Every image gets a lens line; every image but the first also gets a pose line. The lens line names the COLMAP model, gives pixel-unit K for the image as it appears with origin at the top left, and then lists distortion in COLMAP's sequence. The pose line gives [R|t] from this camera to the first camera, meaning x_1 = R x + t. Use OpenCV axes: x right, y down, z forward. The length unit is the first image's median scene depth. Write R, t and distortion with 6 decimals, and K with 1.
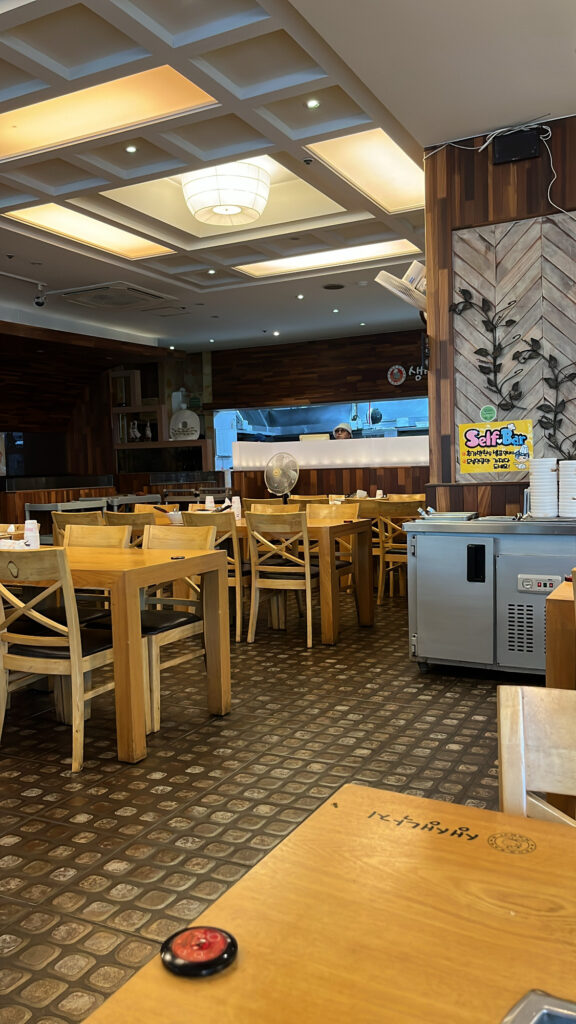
lens RADIAL K [[816.6, 0, 287.2], [0, 816.6, 513.4], [0, 0, 1]] dist [0.001083, -0.001330]
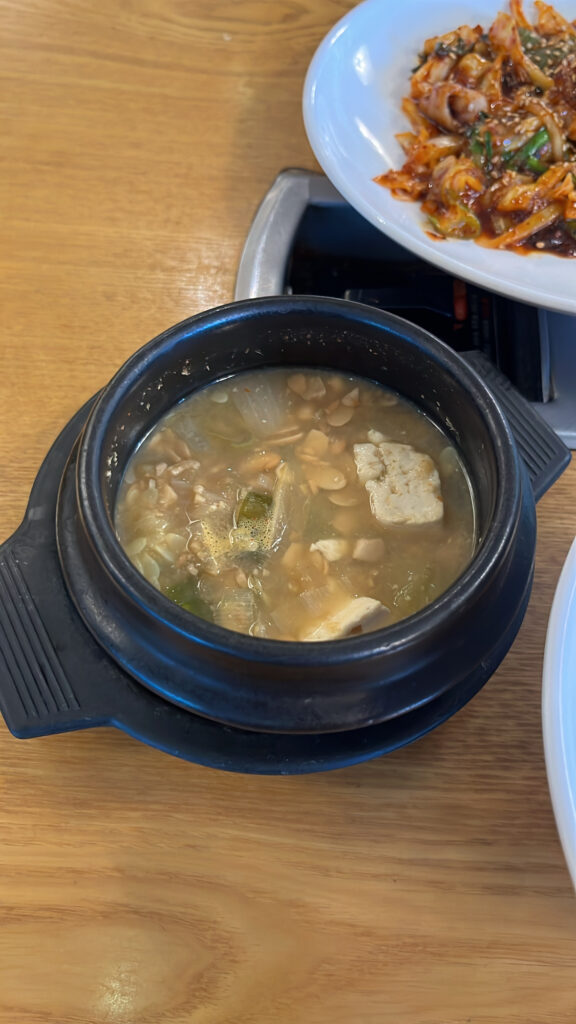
lens RADIAL K [[816.6, 0, 285.7], [0, 816.6, 514.1], [0, 0, 1]] dist [0.001083, -0.001330]
pose [[0.918136, -0.327025, 0.223789, 0.075193], [0.001551, 0.567705, 0.823230, 0.206288], [-0.396263, -0.755490, 0.521738, 0.428382]]
